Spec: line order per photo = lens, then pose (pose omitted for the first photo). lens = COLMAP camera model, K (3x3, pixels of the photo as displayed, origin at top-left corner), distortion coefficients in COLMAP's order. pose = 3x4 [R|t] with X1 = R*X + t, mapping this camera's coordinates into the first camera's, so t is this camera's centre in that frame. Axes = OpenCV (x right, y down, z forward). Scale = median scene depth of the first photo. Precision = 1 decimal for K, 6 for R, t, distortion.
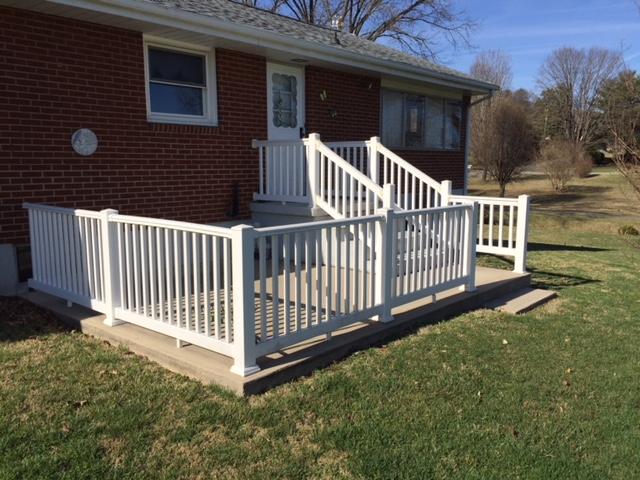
lens RADIAL K [[550.8, 0, 318.6], [0, 550.8, 239.6], [0, 0, 1]] dist [0.027274, 0.000102]
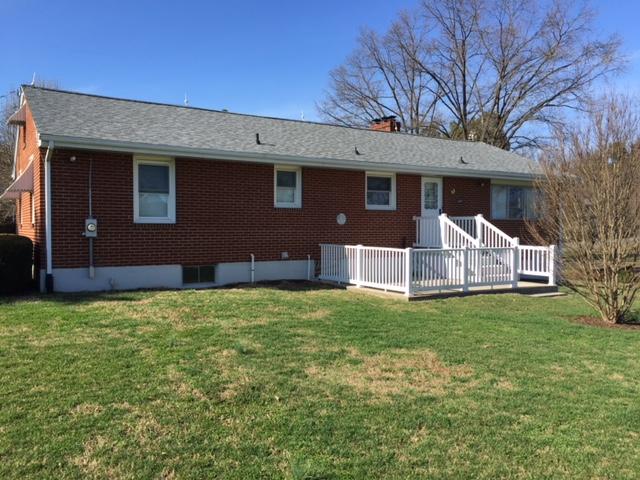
lens RADIAL K [[550.8, 0, 320.1], [0, 550.8, 237.1], [0, 0, 1]] dist [0.027274, 0.000102]
pose [[0.959543, 0.007532, -0.281461, 0.127836], [-0.041817, 0.992368, -0.116003, 0.148700], [0.278440, 0.123080, 0.952535, -1.060856]]
